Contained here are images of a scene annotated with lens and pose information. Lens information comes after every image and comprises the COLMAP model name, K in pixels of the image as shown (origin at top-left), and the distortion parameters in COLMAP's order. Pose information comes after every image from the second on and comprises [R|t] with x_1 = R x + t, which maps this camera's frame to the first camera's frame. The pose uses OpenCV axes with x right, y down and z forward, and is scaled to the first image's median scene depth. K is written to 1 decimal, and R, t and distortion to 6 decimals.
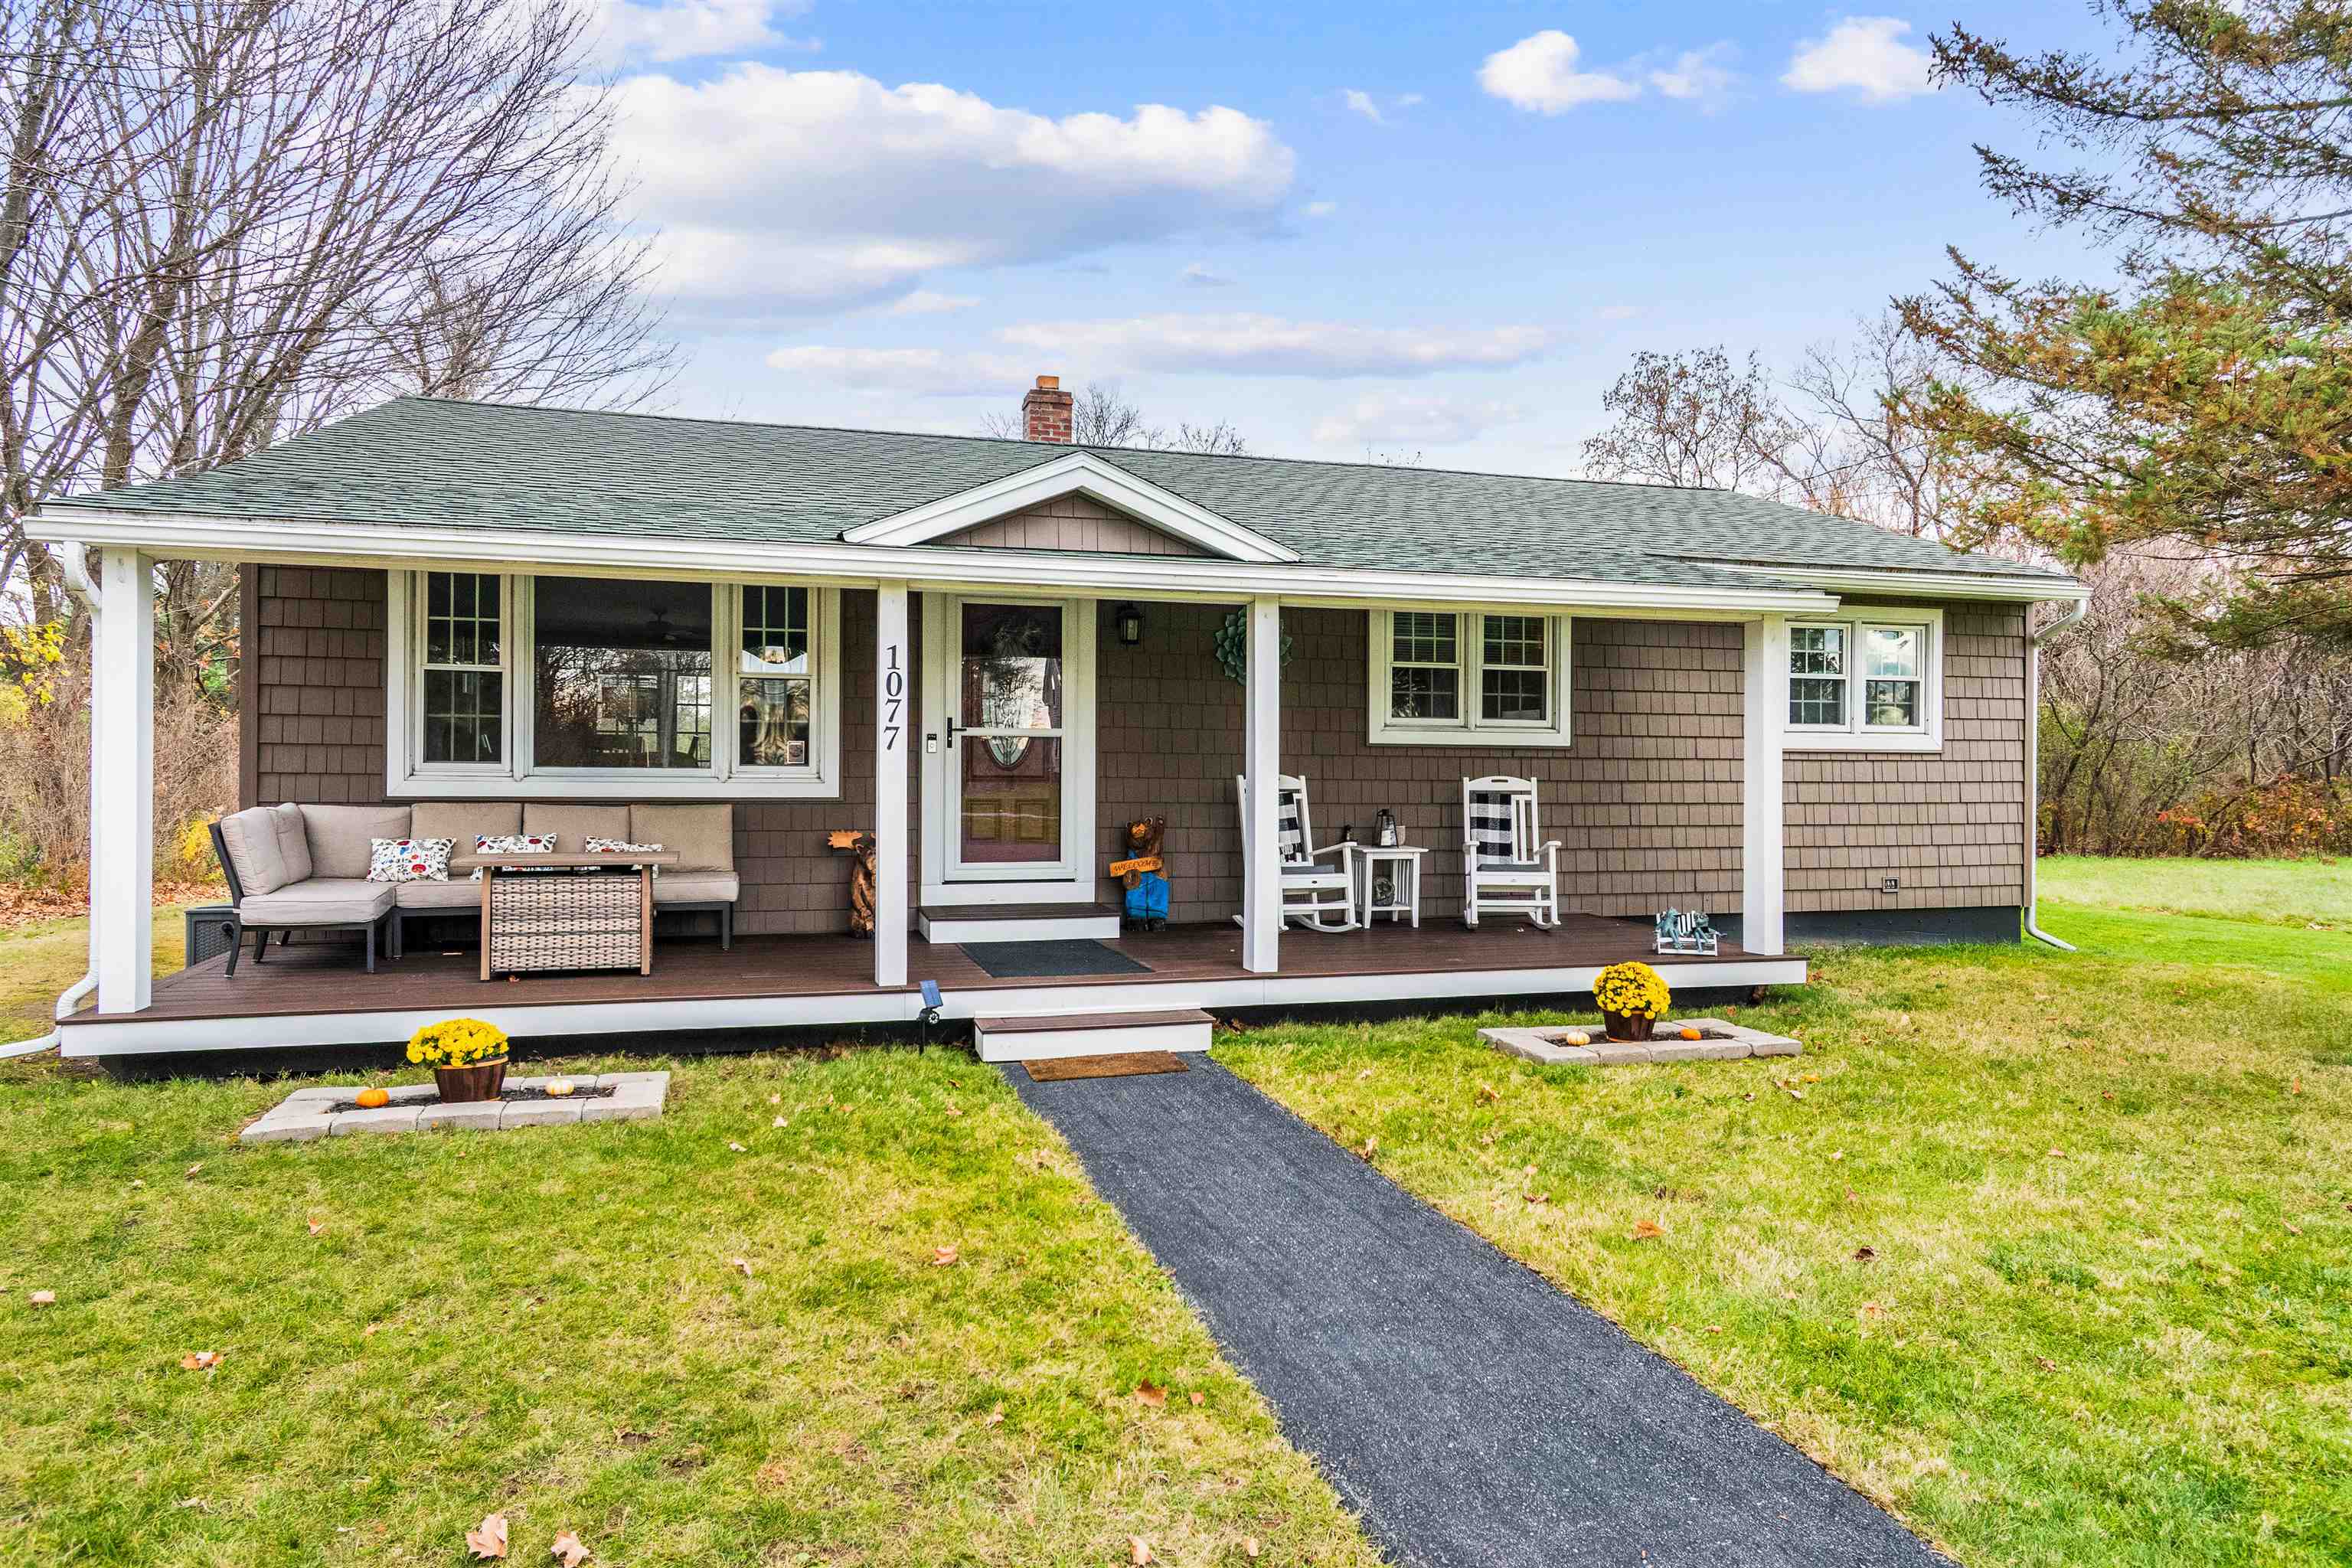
lens RADIAL K [[1462.5, 0, 1182.2], [0, 1462.5, 778.4], [0, 0, 1]] dist [0.000332, 0.001356]
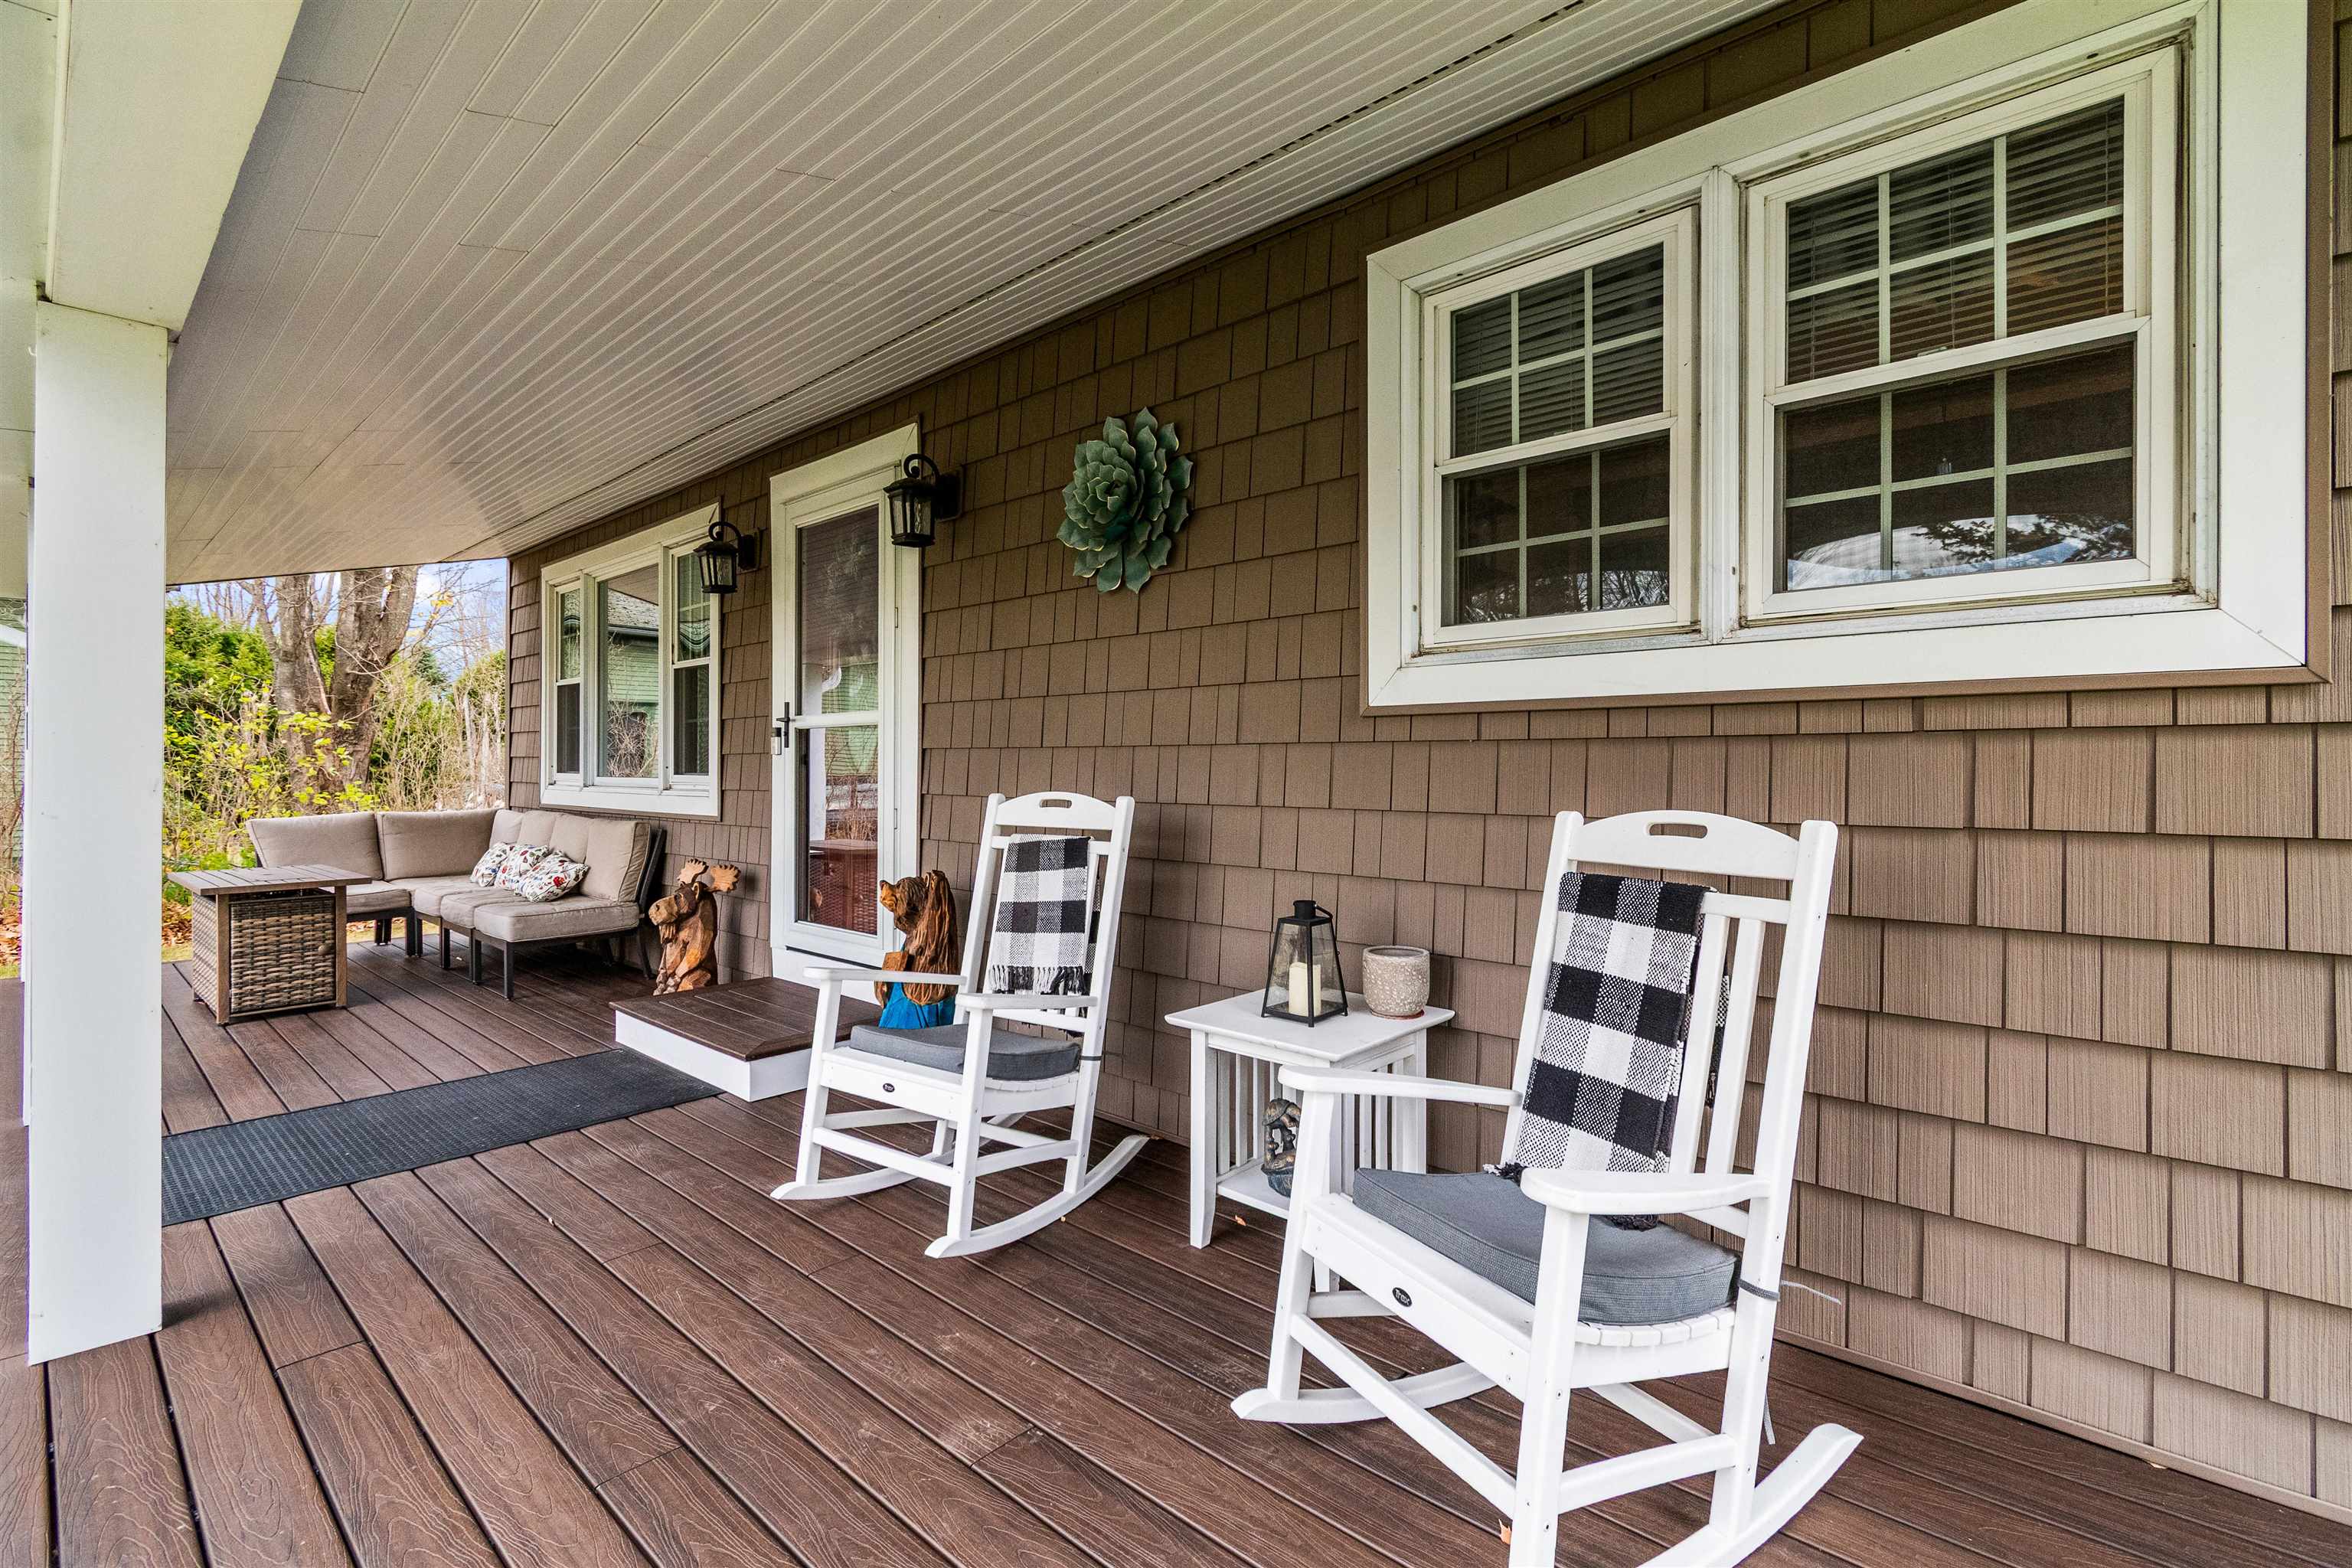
lens RADIAL K [[1044.7, 0, 1200.1], [0, 1044.7, 777.4], [0, 0, 1]] dist [-0.001360, -0.000184]
pose [[0.532991, 0.000241, -0.846121, 0.336990], [-0.005633, 0.999979, -0.003263, -0.006367], [0.846102, 0.006506, 0.532981, 0.881062]]
